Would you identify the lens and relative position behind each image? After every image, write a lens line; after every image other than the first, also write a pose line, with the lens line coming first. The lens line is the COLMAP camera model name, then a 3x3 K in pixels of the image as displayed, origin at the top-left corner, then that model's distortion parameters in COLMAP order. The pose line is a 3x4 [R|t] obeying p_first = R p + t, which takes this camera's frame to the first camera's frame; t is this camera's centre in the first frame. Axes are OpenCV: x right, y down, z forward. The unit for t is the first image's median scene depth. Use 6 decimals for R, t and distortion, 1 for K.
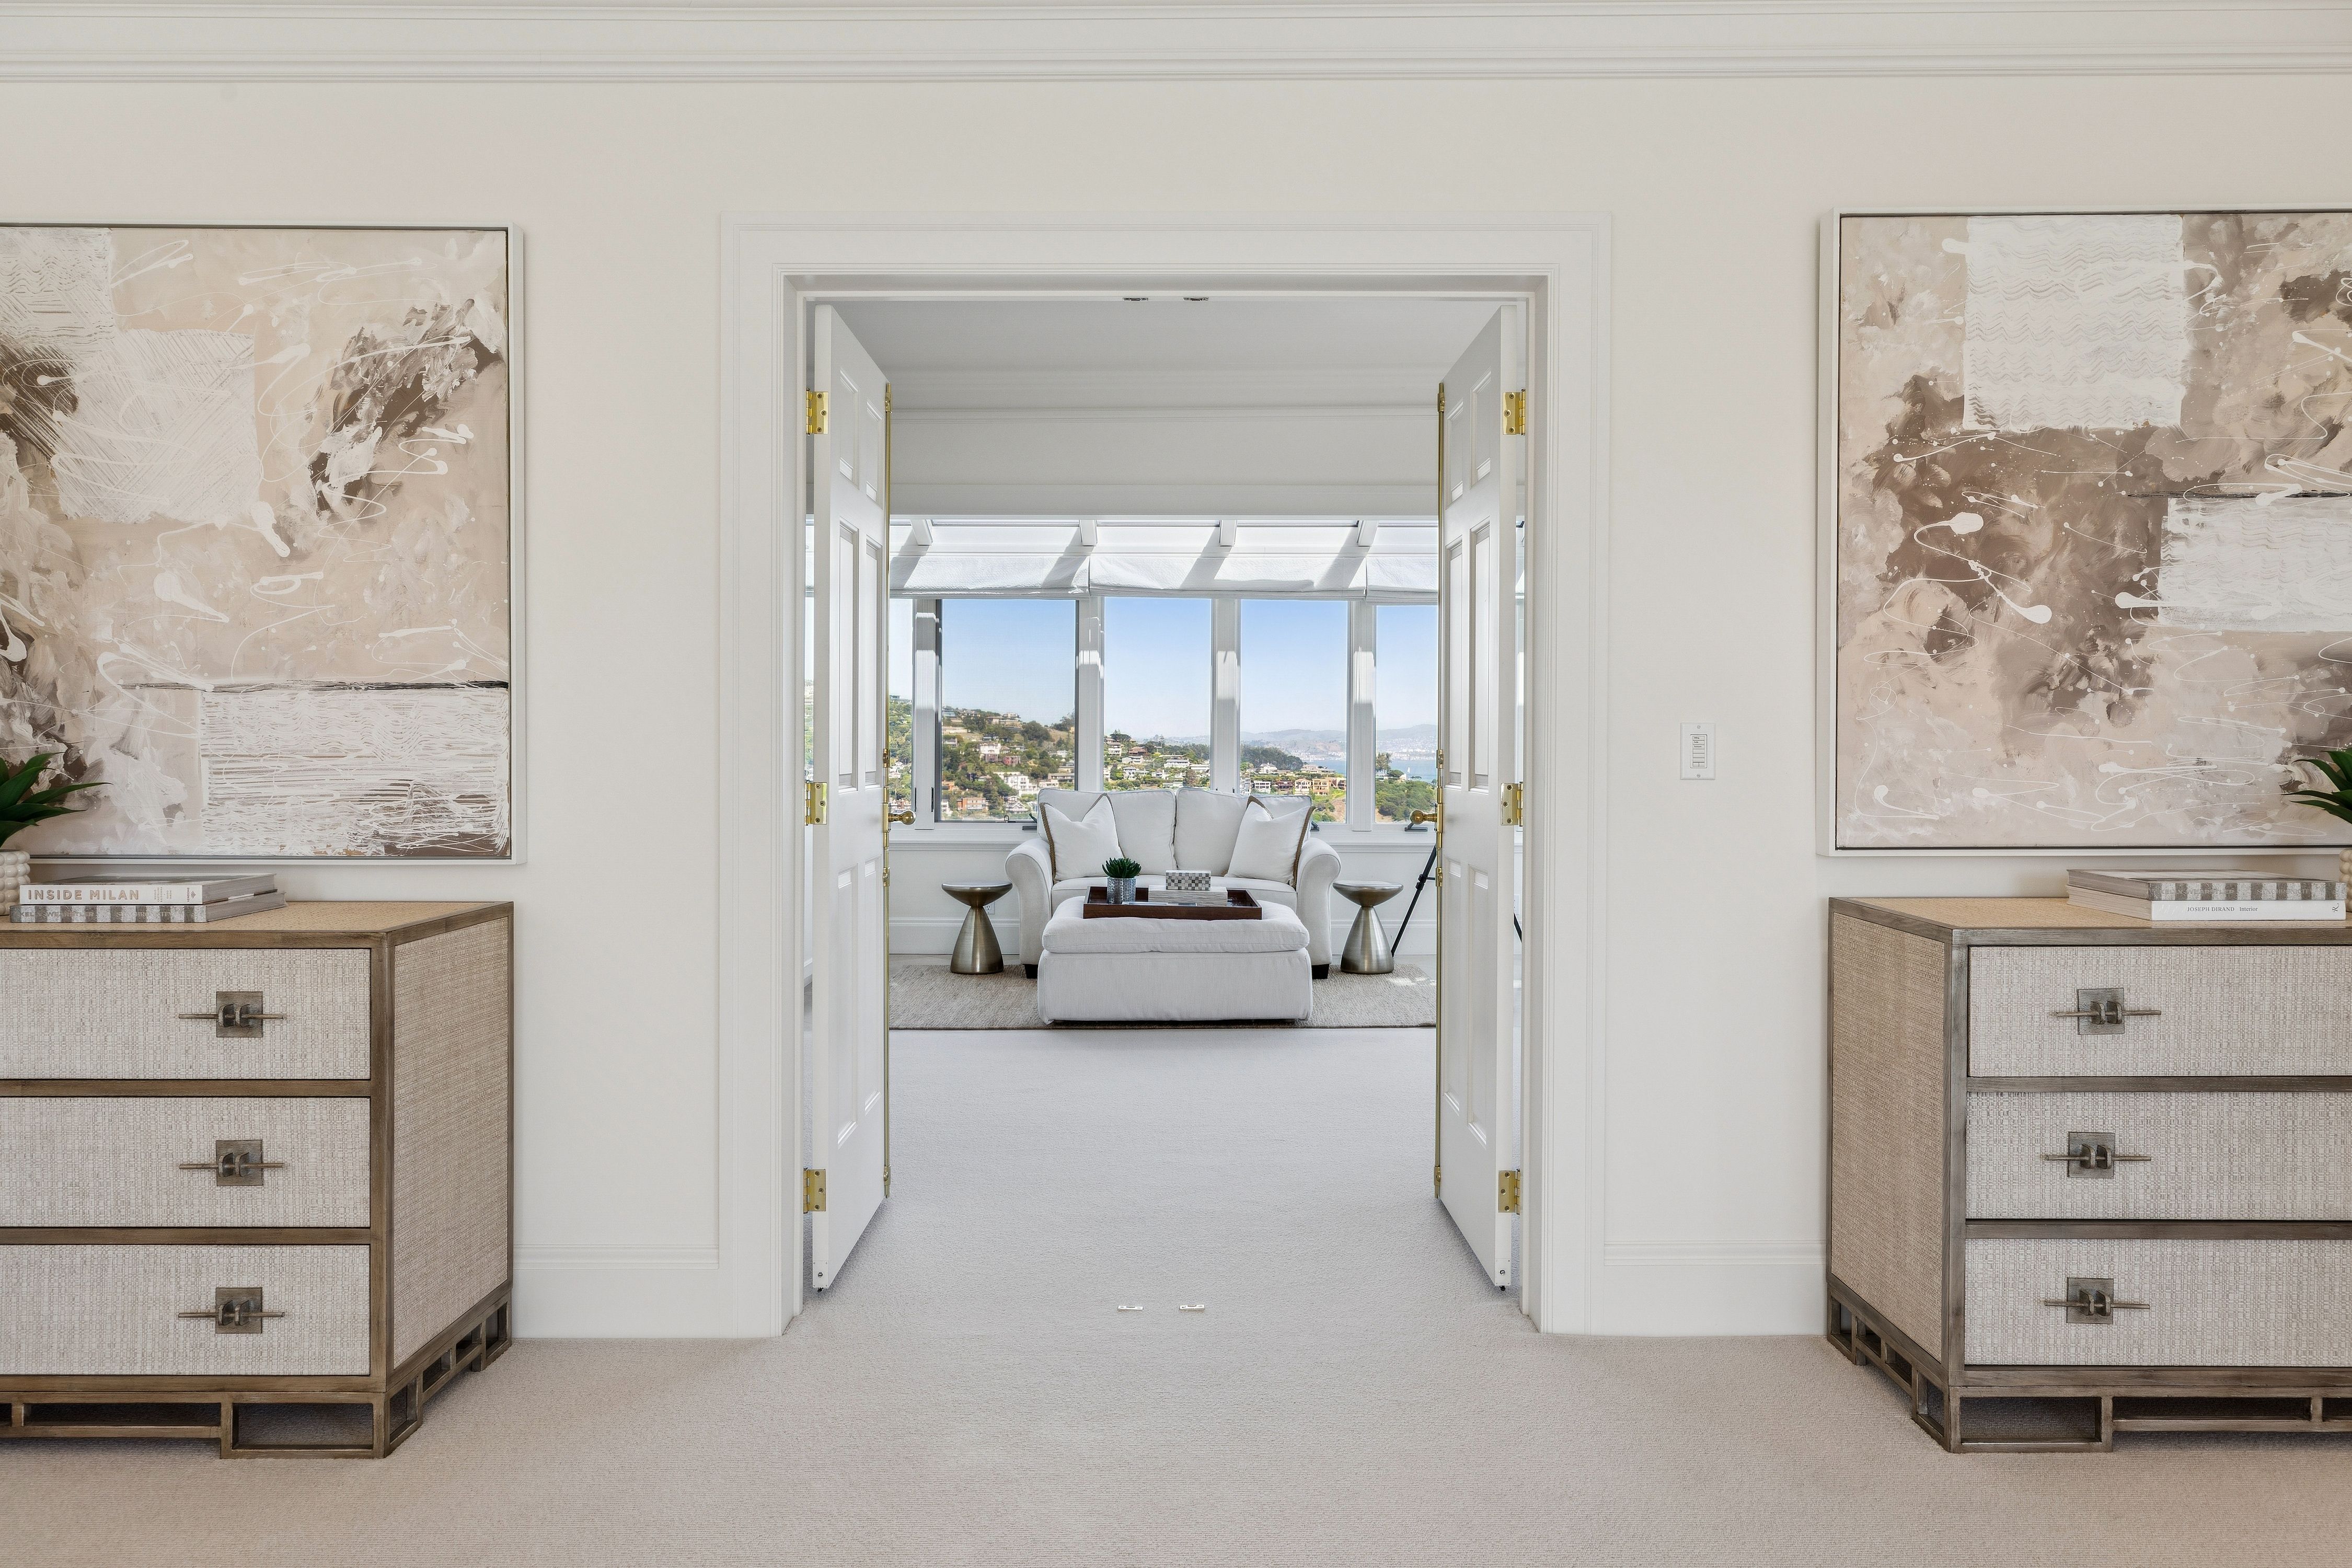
lens RADIAL K [[1635.0, 0, 1173.7], [0, 1635.0, 749.5], [0, 0, 1]] dist [0.004266, 0.001788]
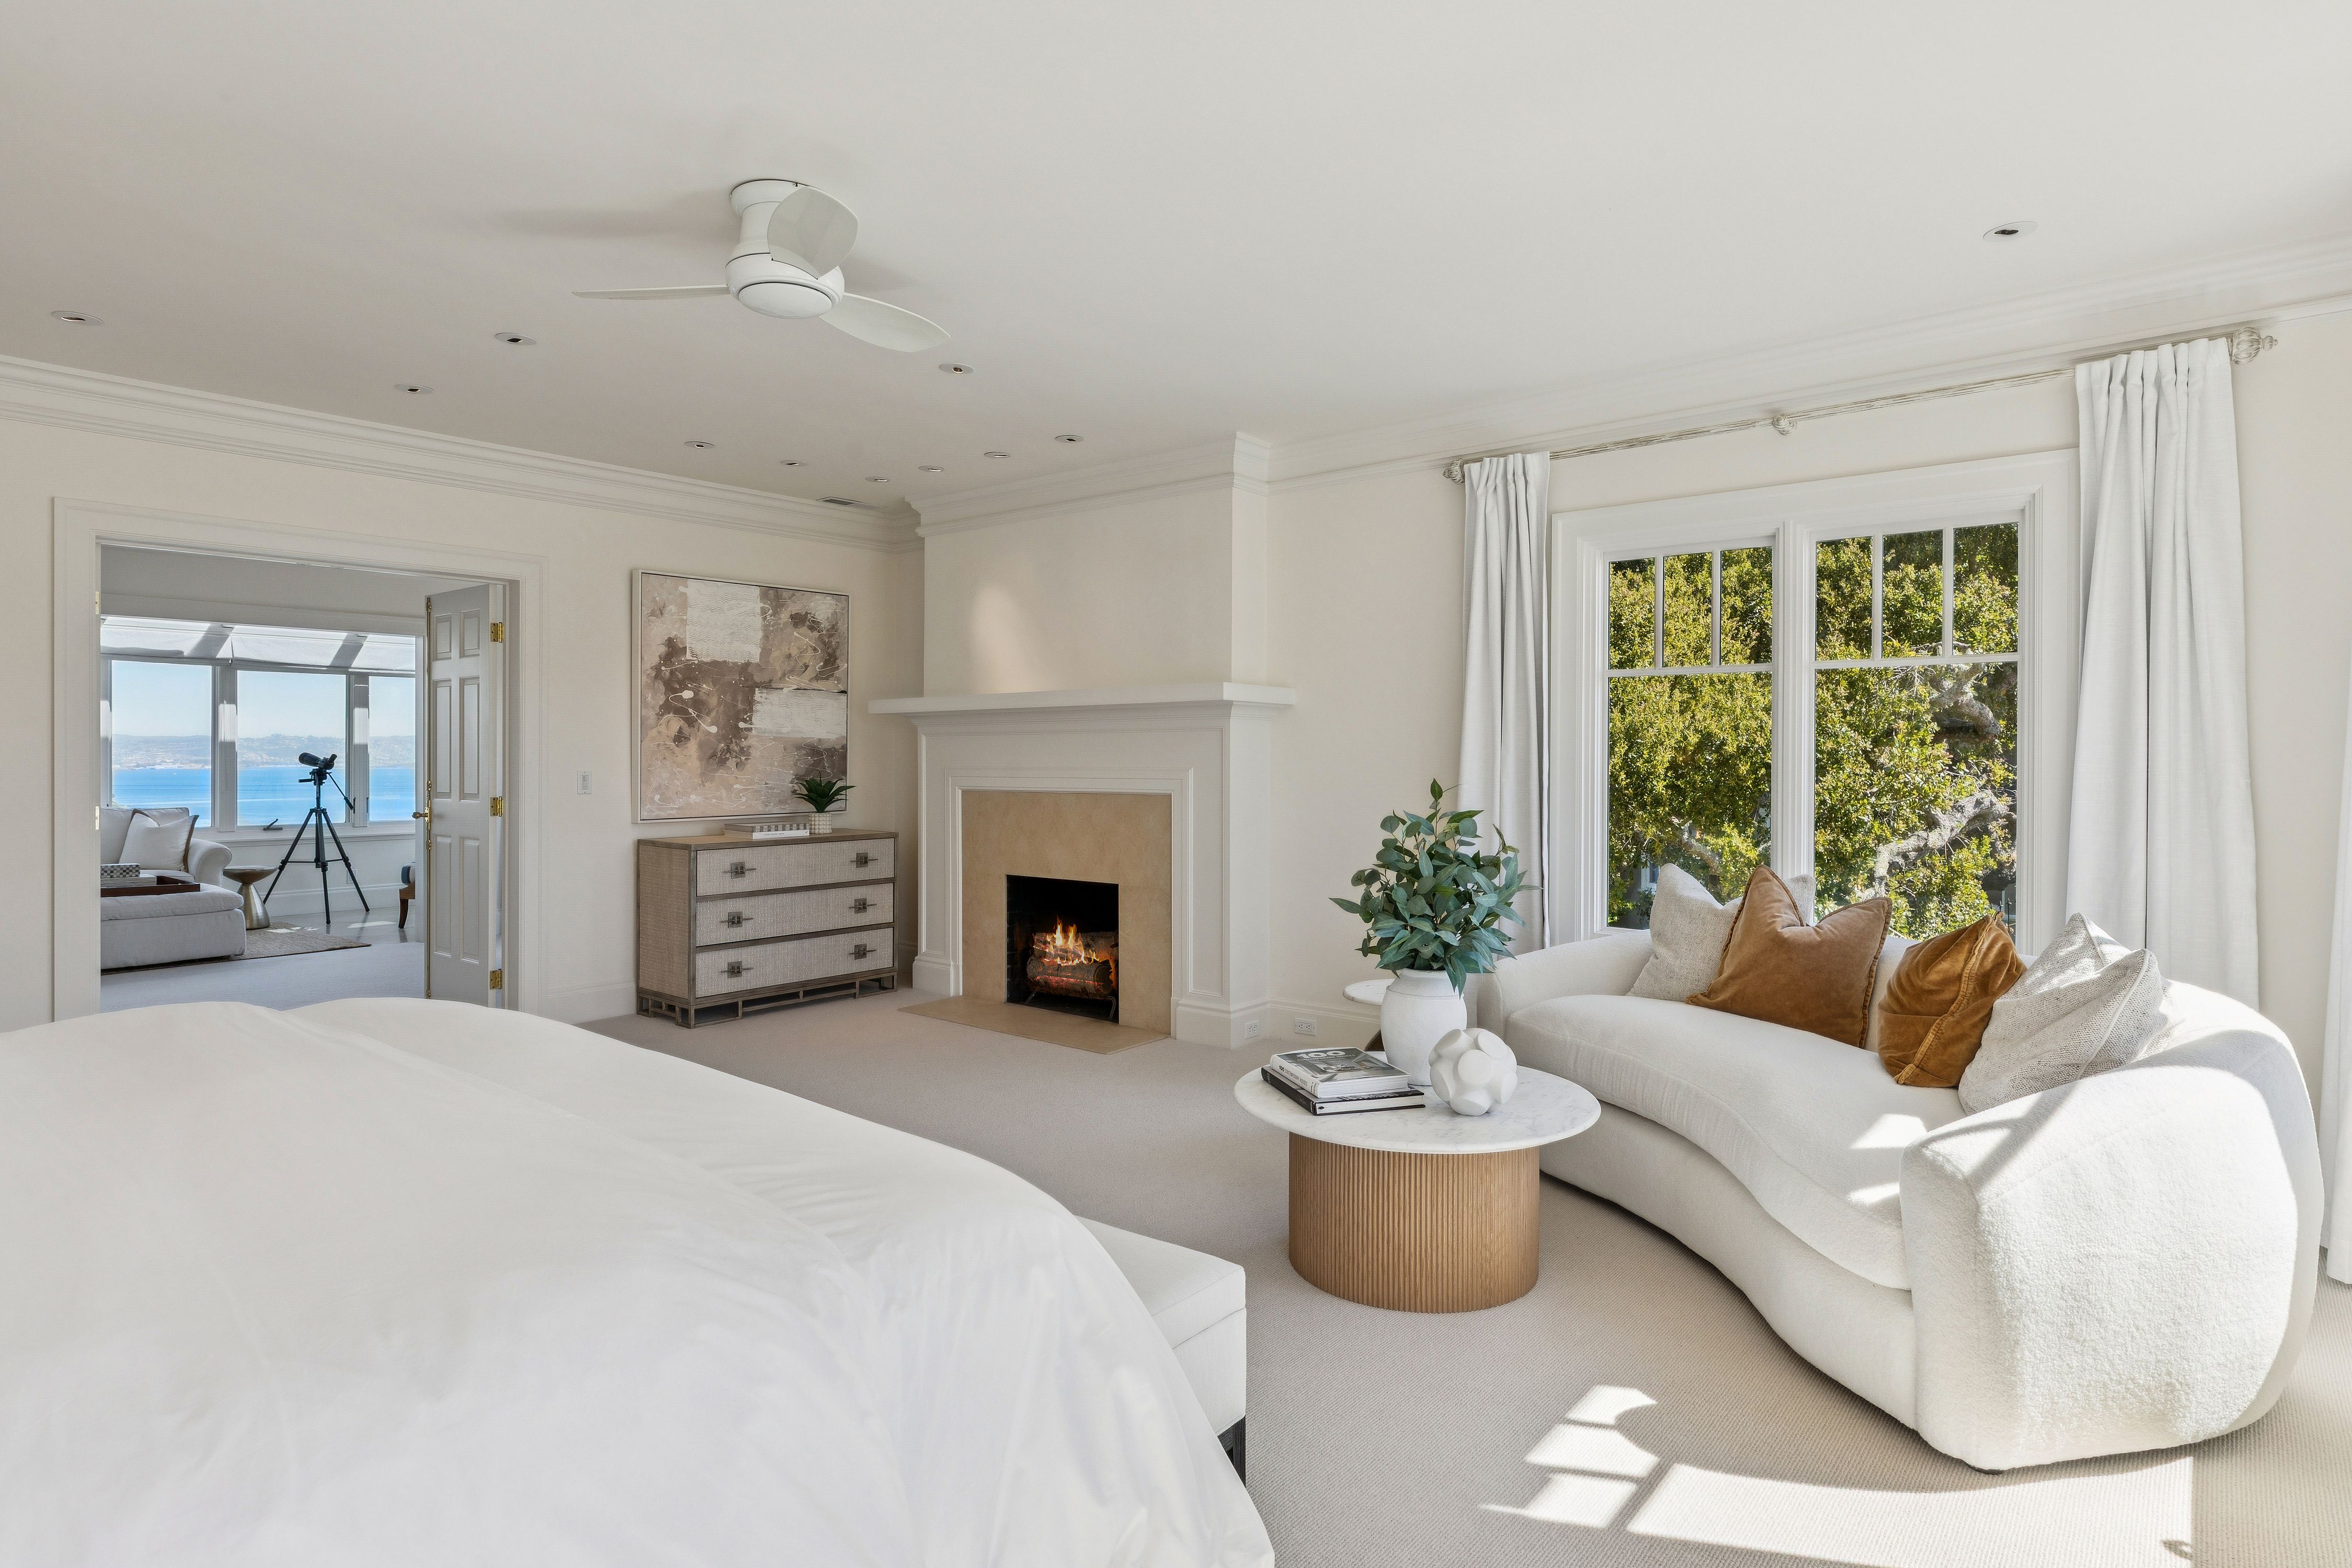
lens RADIAL K [[1286.6, 0, 1164.0], [0, 1286.6, 767.1], [0, 0, 1]] dist [0.002583, 0.000808]
pose [[0.644856, -0.008438, 0.764257, -0.604756], [0.002409, 0.999957, 0.009008, -0.038064], [-0.764300, -0.003968, 0.644849, -0.920902]]
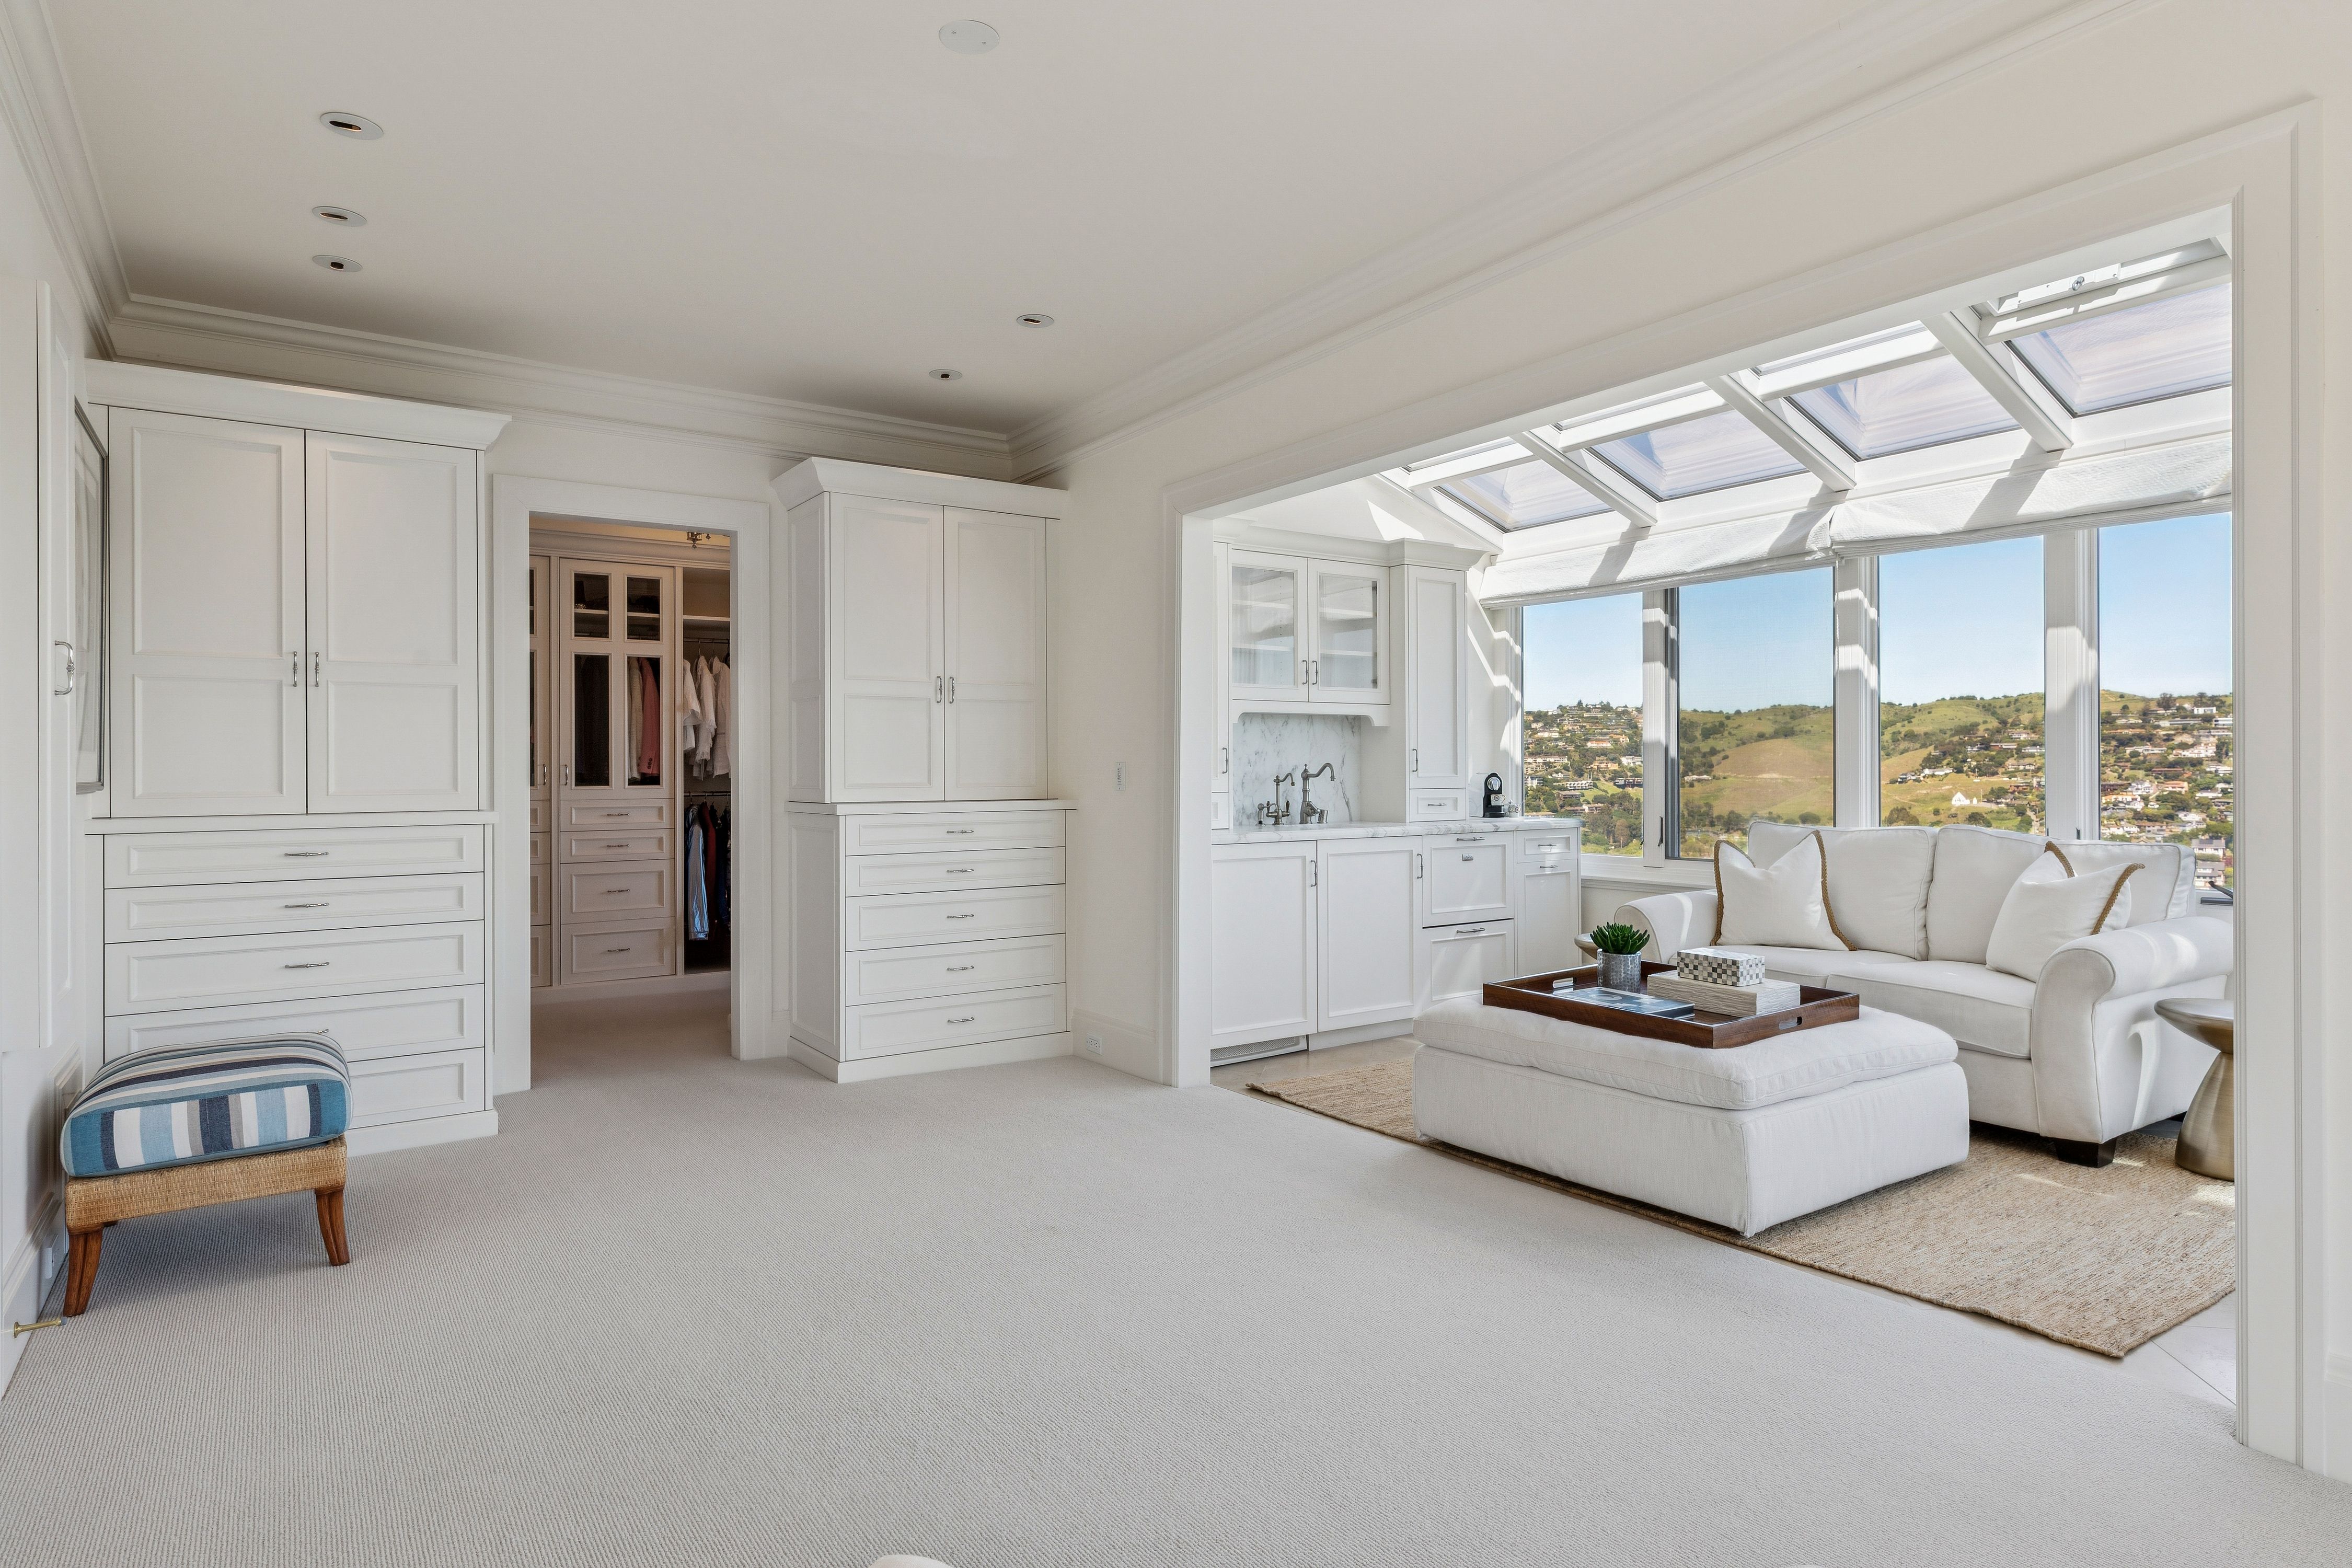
lens RADIAL K [[1286.6, 0, 1164.0], [0, 1286.6, 767.1], [0, 0, 1]] dist [0.002583, 0.000808]
pose [[0.562520, -0.009201, -0.826732, 0.729685], [0.005346, 0.999958, -0.007491, 0.005447], [0.826766, -0.000206, 0.562546, 1.219995]]
